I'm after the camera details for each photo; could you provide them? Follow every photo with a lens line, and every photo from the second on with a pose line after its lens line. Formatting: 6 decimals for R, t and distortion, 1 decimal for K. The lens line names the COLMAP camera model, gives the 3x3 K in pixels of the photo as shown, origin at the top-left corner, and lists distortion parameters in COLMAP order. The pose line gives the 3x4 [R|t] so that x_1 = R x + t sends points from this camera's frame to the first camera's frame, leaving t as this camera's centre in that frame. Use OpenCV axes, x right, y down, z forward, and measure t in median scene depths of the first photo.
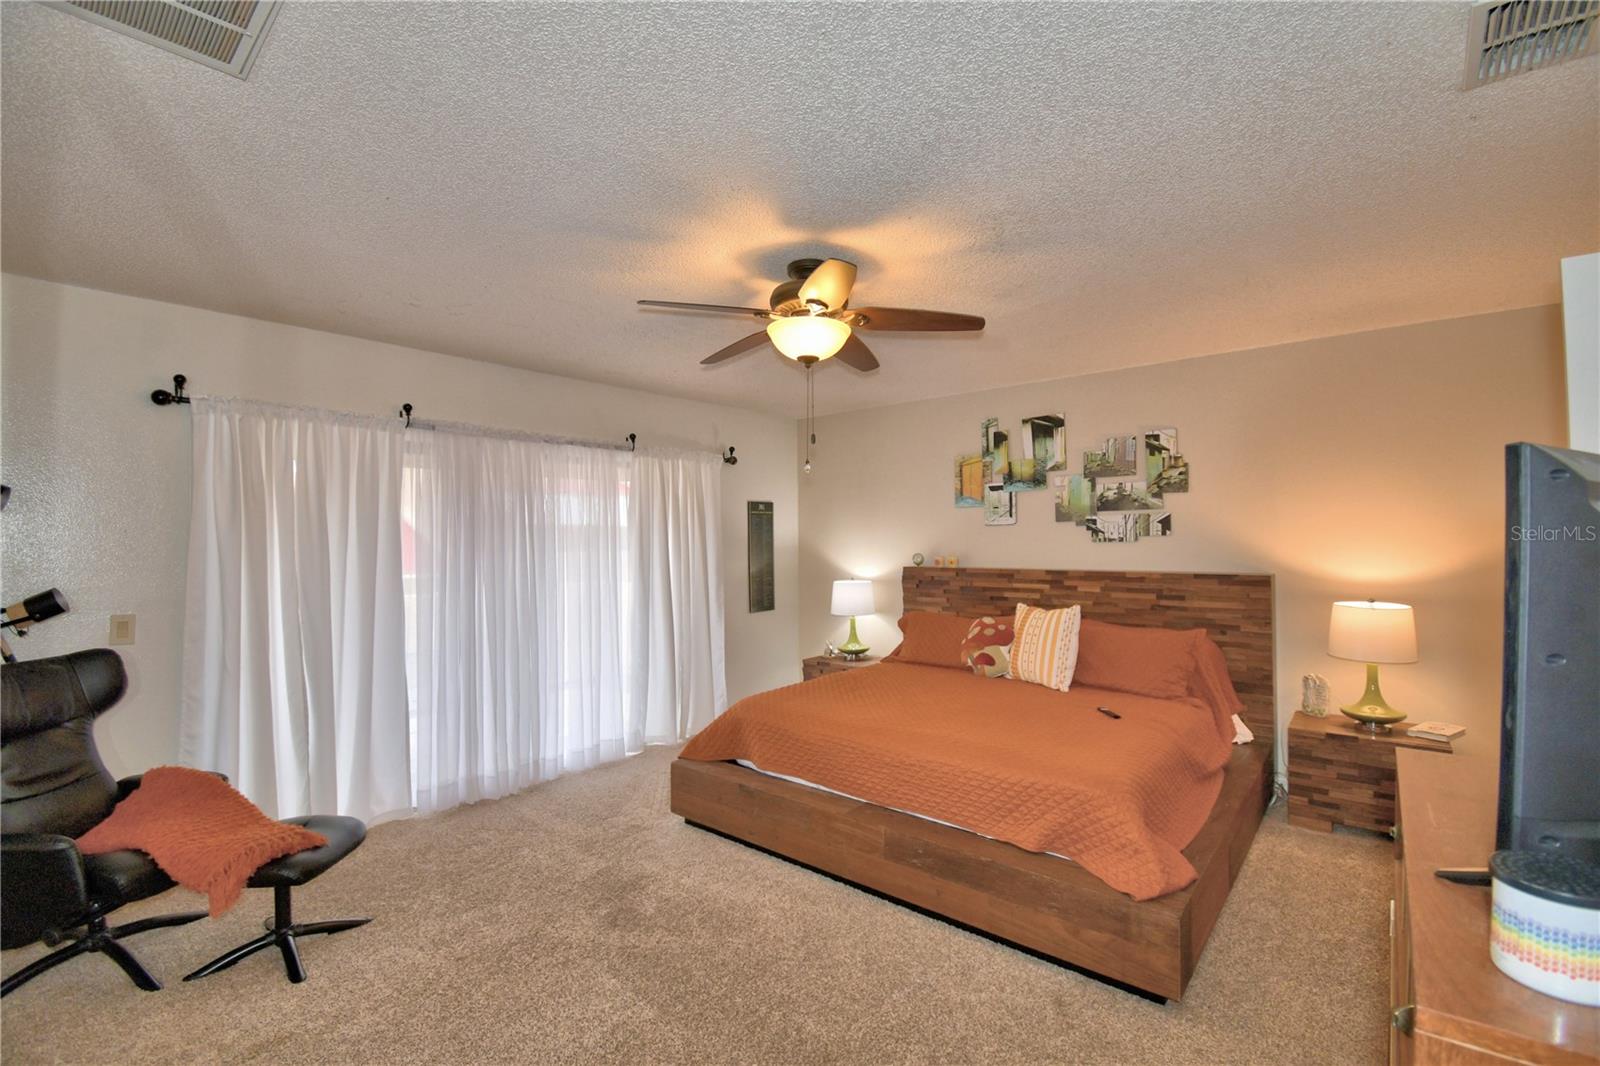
lens RADIAL K [[702.0, 0, 794.7], [0, 702.0, 541.5], [0, 0, 1]] dist [0.008066, -0.010210]
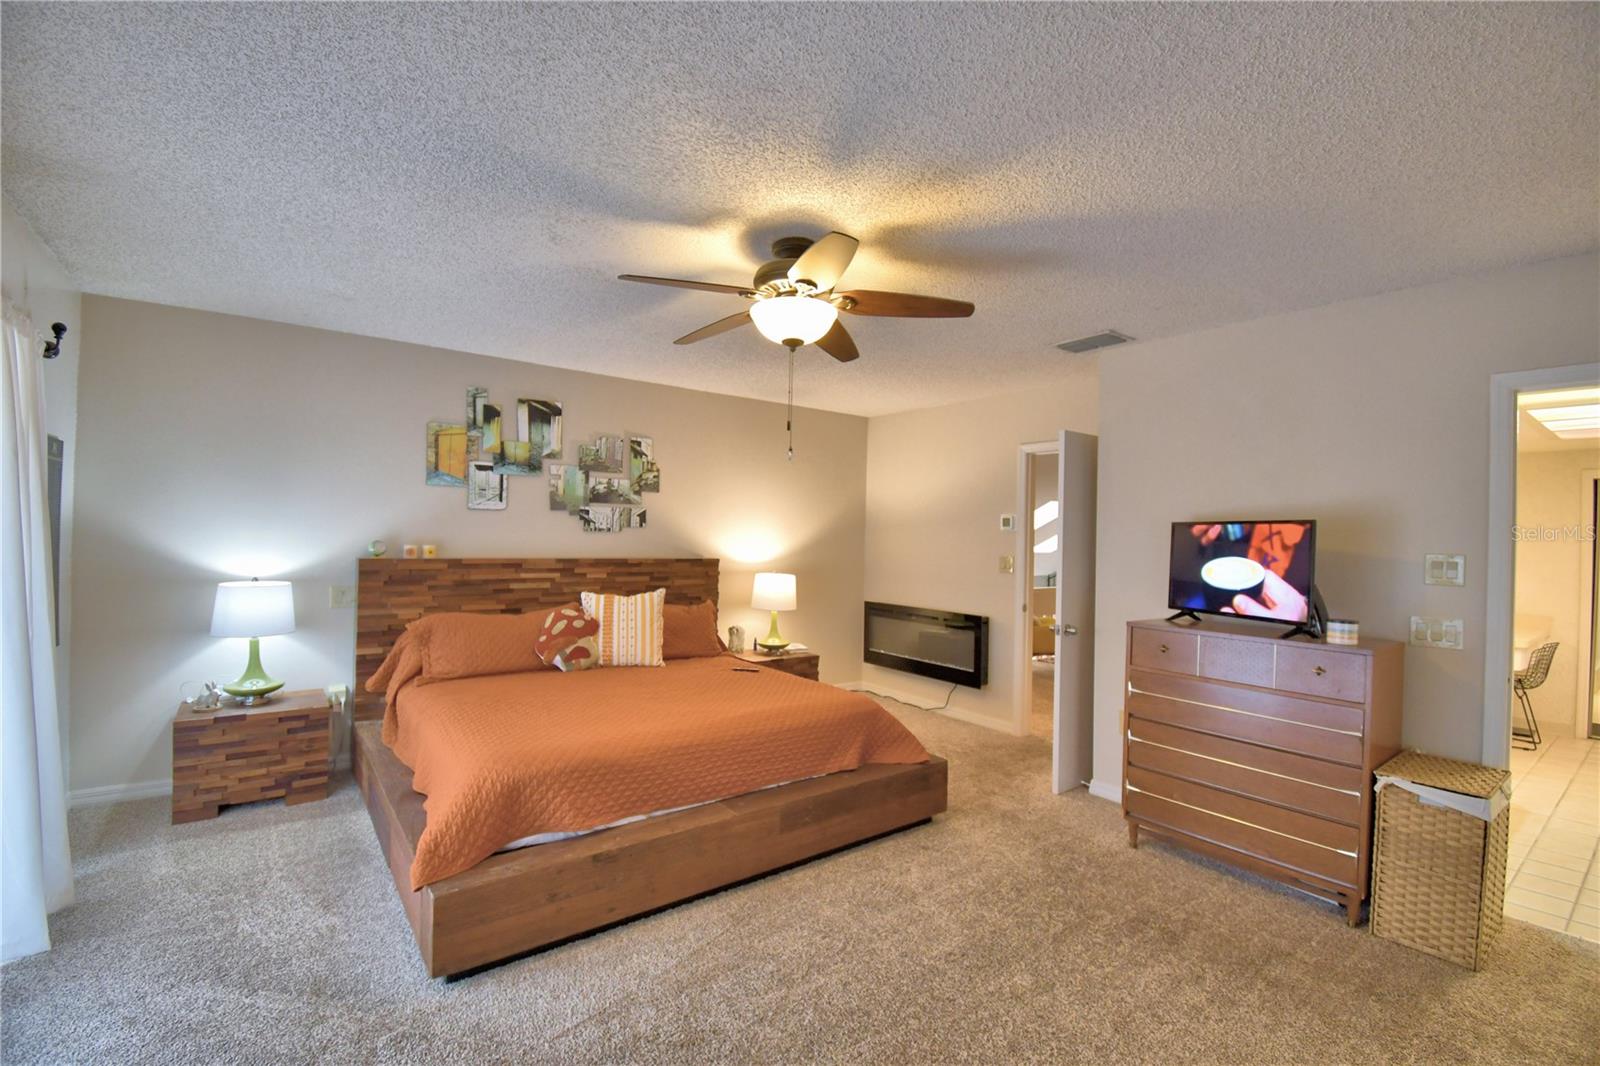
lens RADIAL K [[702.0, 0, 790.6], [0, 702.0, 545.8], [0, 0, 1]] dist [0.008066, -0.010210]
pose [[0.214796, -0.003507, 0.976653, -0.543109], [-0.022877, 0.999701, 0.008621, 0.006388], [-0.976391, -0.024195, 0.214651, 0.466276]]
